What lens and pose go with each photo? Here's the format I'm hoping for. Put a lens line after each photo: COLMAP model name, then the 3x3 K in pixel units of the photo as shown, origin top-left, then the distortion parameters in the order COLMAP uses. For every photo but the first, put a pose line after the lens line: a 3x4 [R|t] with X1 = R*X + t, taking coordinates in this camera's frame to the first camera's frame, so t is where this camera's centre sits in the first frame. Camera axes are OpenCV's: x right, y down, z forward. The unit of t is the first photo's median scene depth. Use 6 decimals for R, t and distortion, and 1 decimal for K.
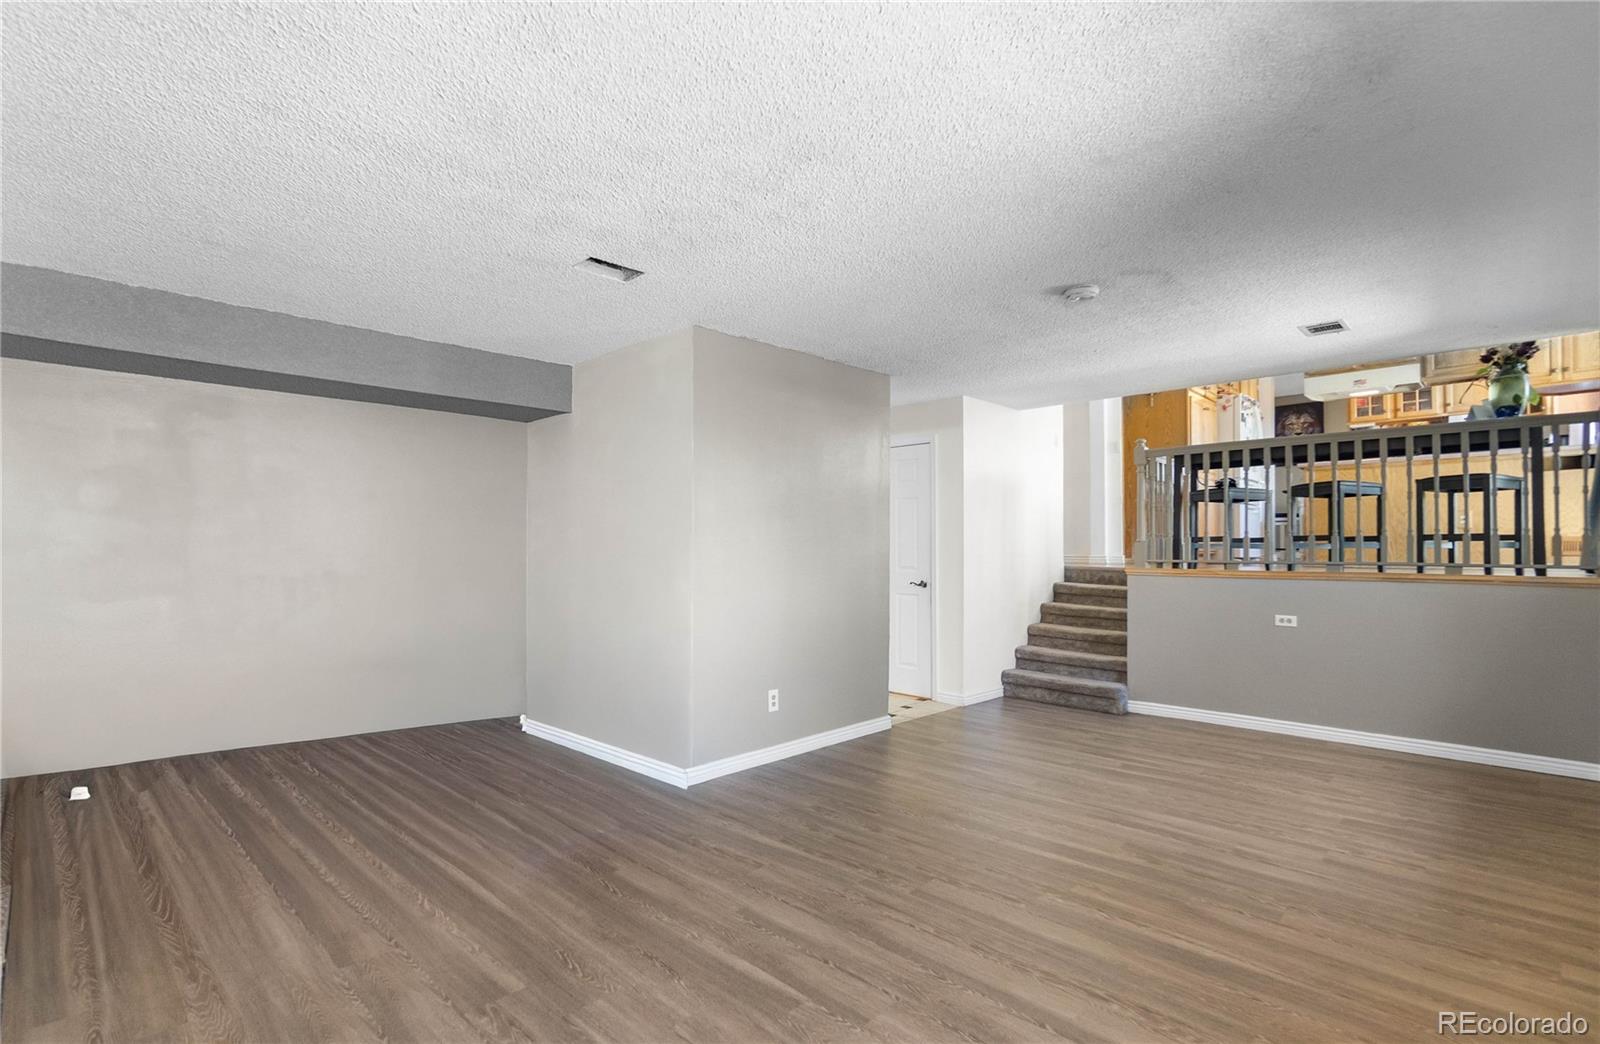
lens RADIAL K [[765.5, 0, 728.0], [0, 765.5, 532.0], [0, 0, 1]] dist [-0.003653, 0.001504]
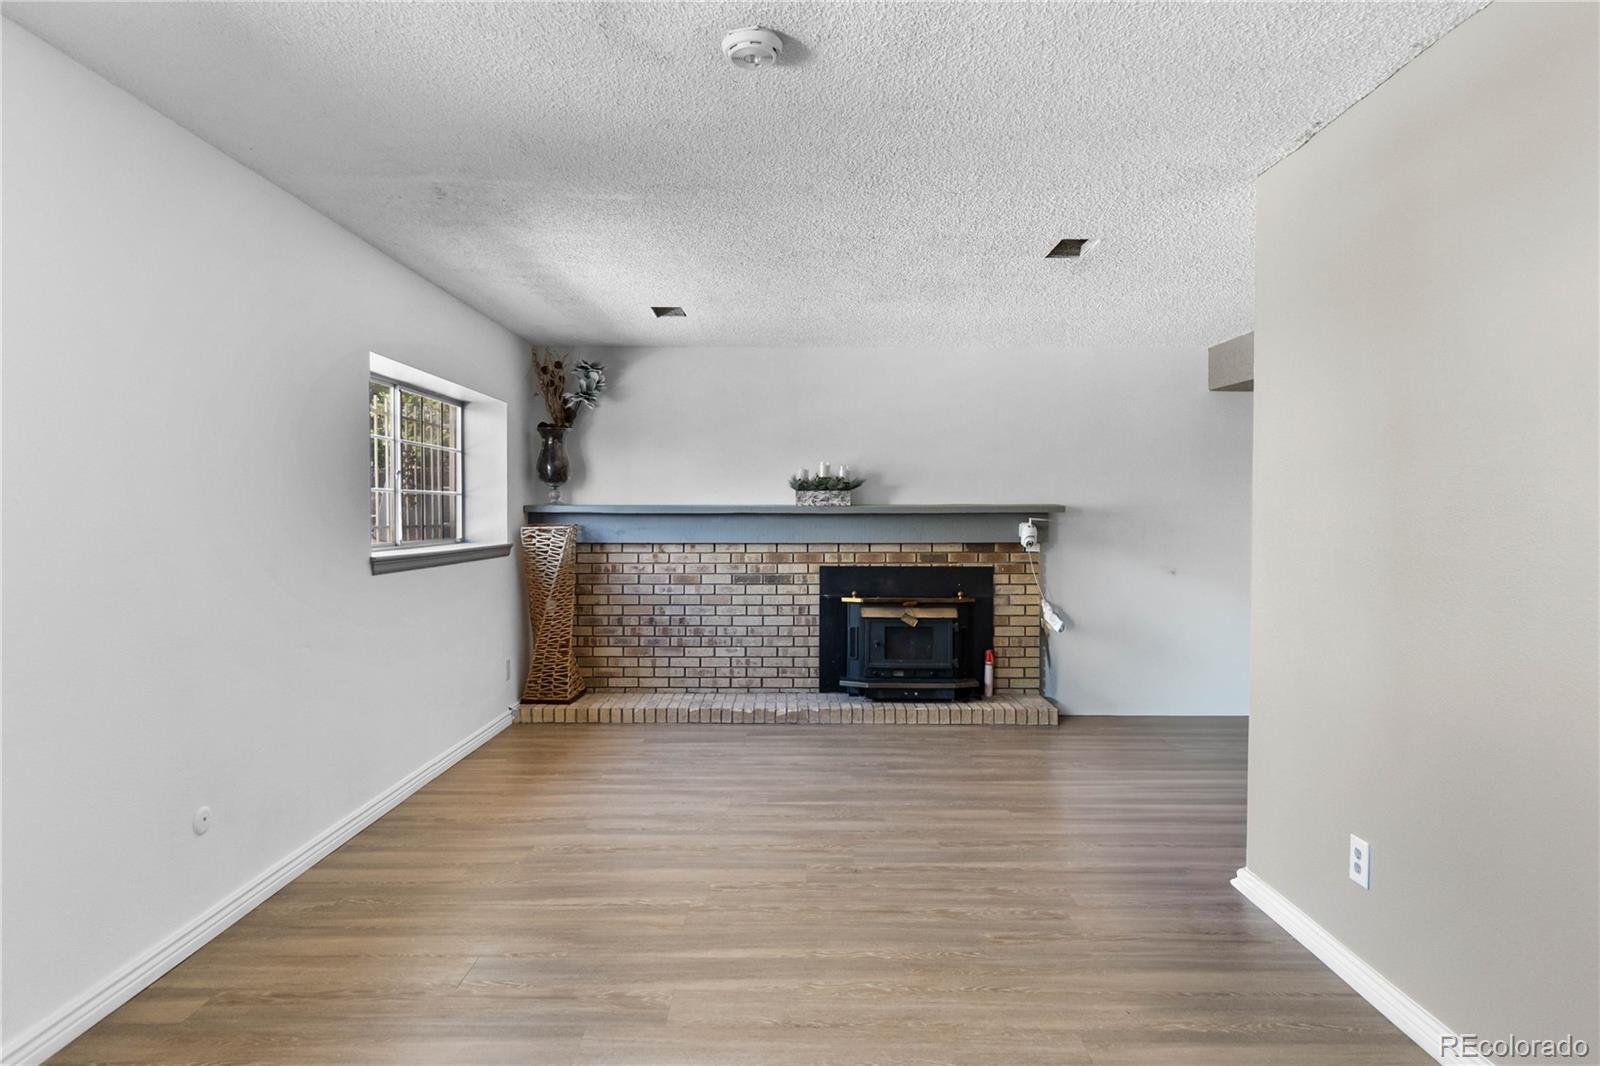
lens RADIAL K [[914.3, 0, 790.6], [0, 914.3, 517.2], [0, 0, 1]] dist [0.004244, -0.001359]
pose [[-0.688478, 0.001366, -0.725256, 0.713758], [0.010999, 0.999903, -0.008558, 0.011295], [0.725174, -0.013870, -0.688426, 1.150223]]
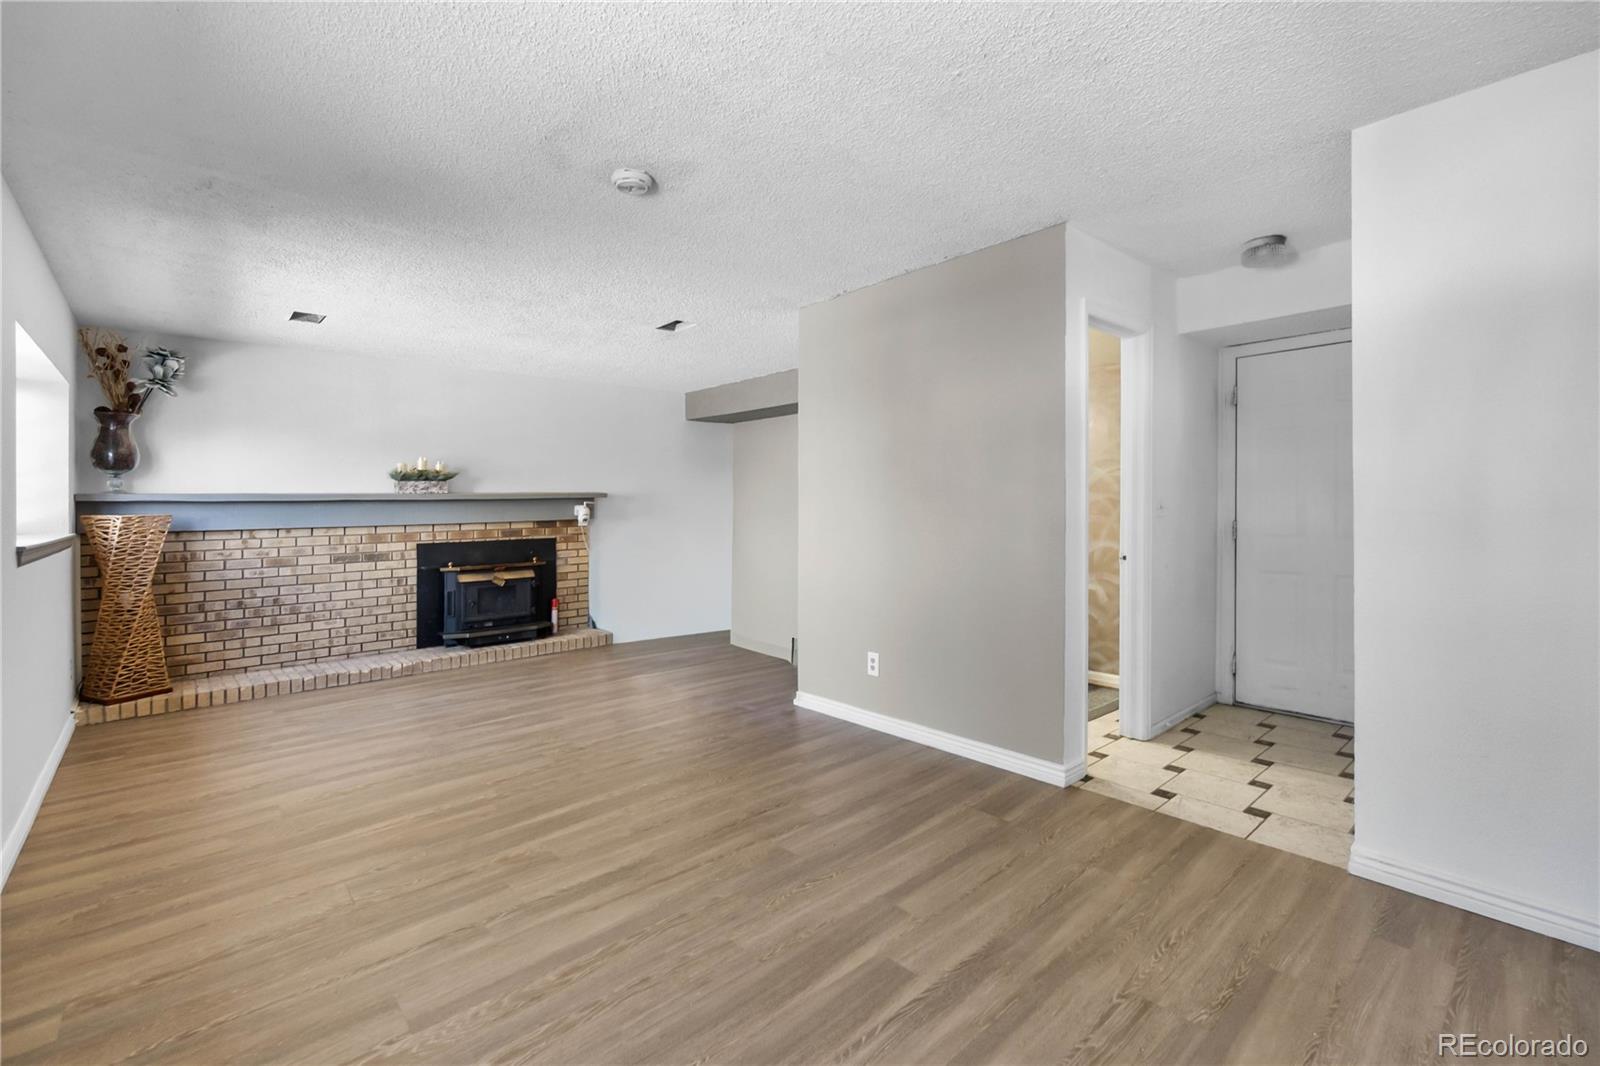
lens RADIAL K [[697.2, 0, 779.6], [0, 697.2, 495.1], [0, 0, 1]] dist [-0.005314, 0.000705]
pose [[-0.037902, -0.009752, -0.999234, 0.930665], [0.029734, 0.999499, -0.010882, 0.019255], [0.998839, -0.030124, -0.037593, 0.935008]]
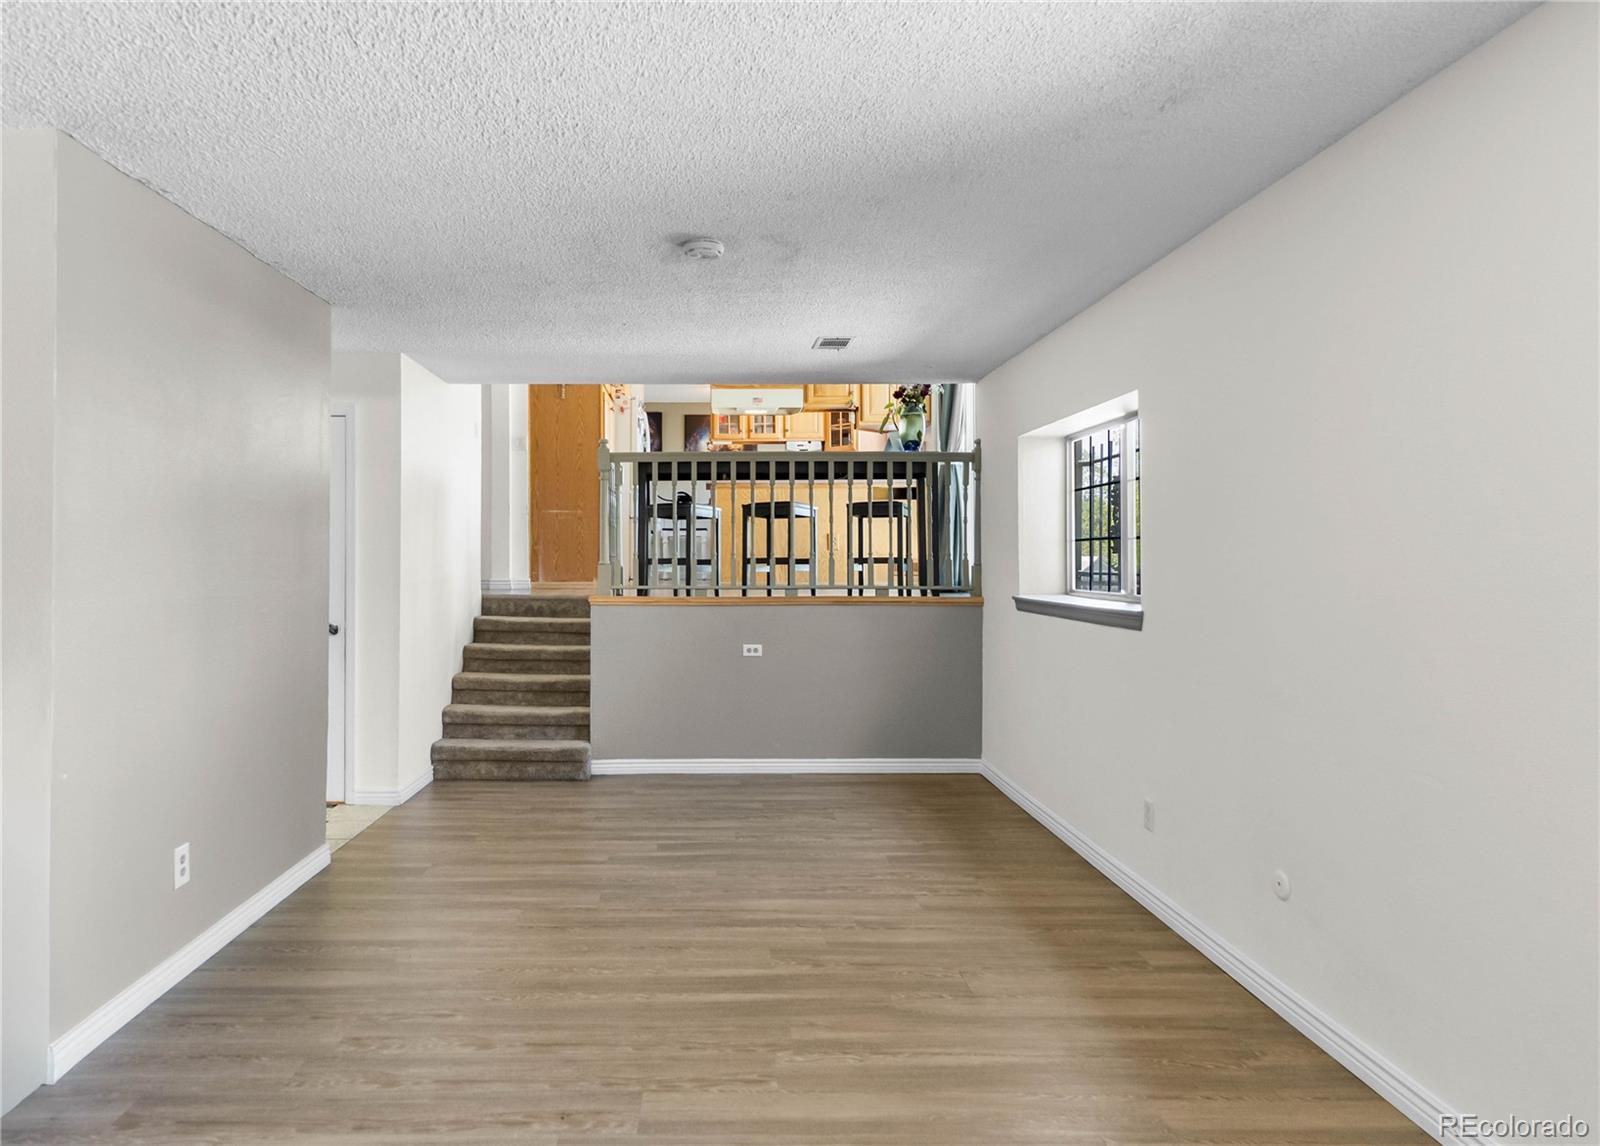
lens RADIAL K [[991.7, 0, 719.5], [0, 991.7, 540.5], [0, 0, 1]] dist [0.013601, -0.001461]
pose [[0.675942, 0.013205, 0.736836, -0.208742], [-0.012441, 0.999901, -0.006506, -0.009686], [-0.736850, -0.004769, 0.676040, 0.246628]]
